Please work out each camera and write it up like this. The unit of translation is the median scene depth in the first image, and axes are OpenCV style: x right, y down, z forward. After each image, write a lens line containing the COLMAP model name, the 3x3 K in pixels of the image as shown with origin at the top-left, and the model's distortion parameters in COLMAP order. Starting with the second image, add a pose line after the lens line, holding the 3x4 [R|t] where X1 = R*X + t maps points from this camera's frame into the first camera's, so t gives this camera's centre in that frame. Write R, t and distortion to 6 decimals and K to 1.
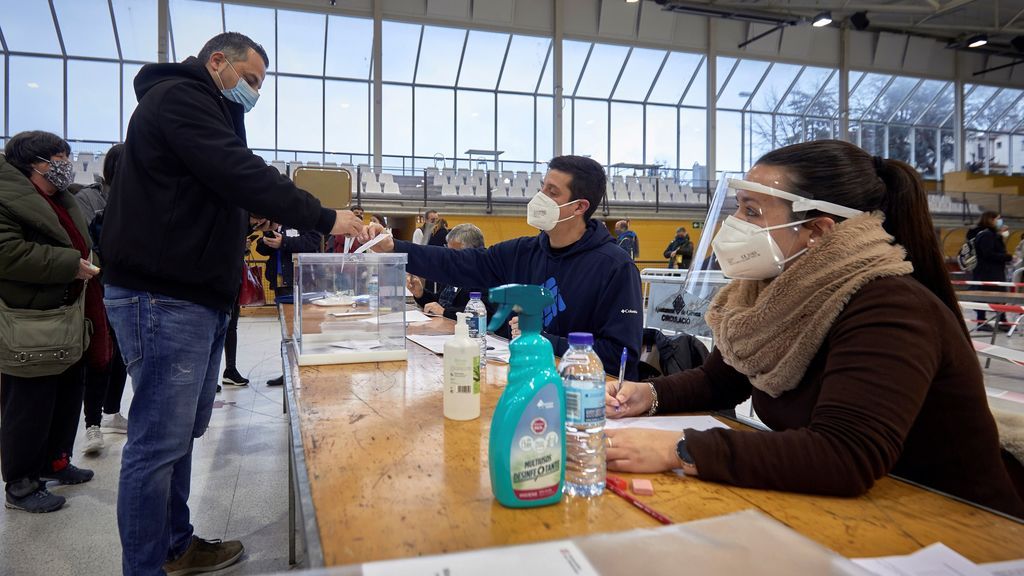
lens RADIAL K [[653.3, 0, 512.0], [0, 653.3, 288.0], [0, 0, 1]] dist [-0.001458, -0.001468]
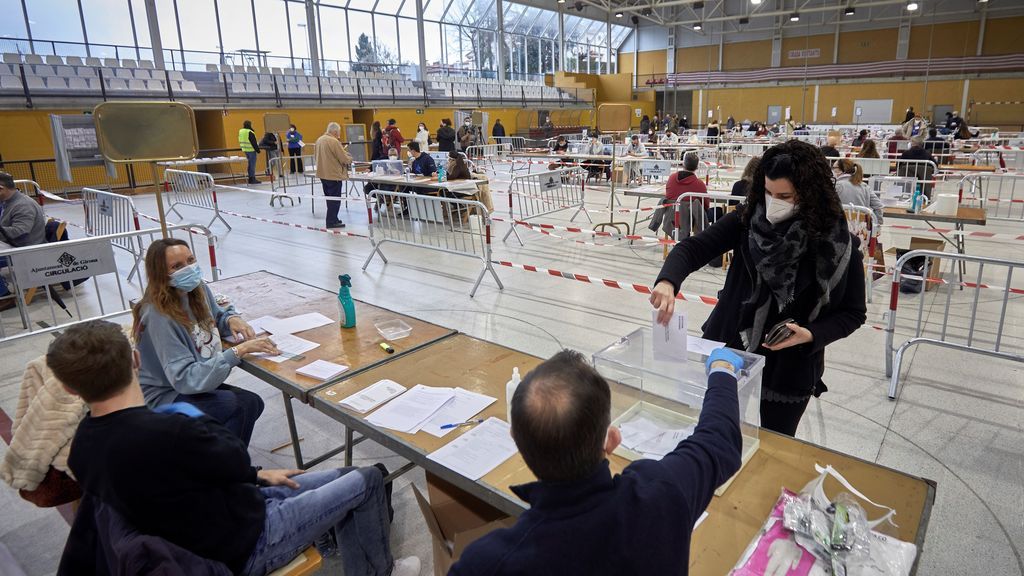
lens RADIAL K [[674.5, 0, 512.0], [0, 674.5, 288.0], [0, 0, 1]] dist [0.007641, 0.002500]
pose [[0.737502, -0.200066, 0.645031, -0.529545], [0.096260, 0.976502, 0.192816, 0.003249], [-0.668450, -0.080112, 0.739430, -0.152303]]
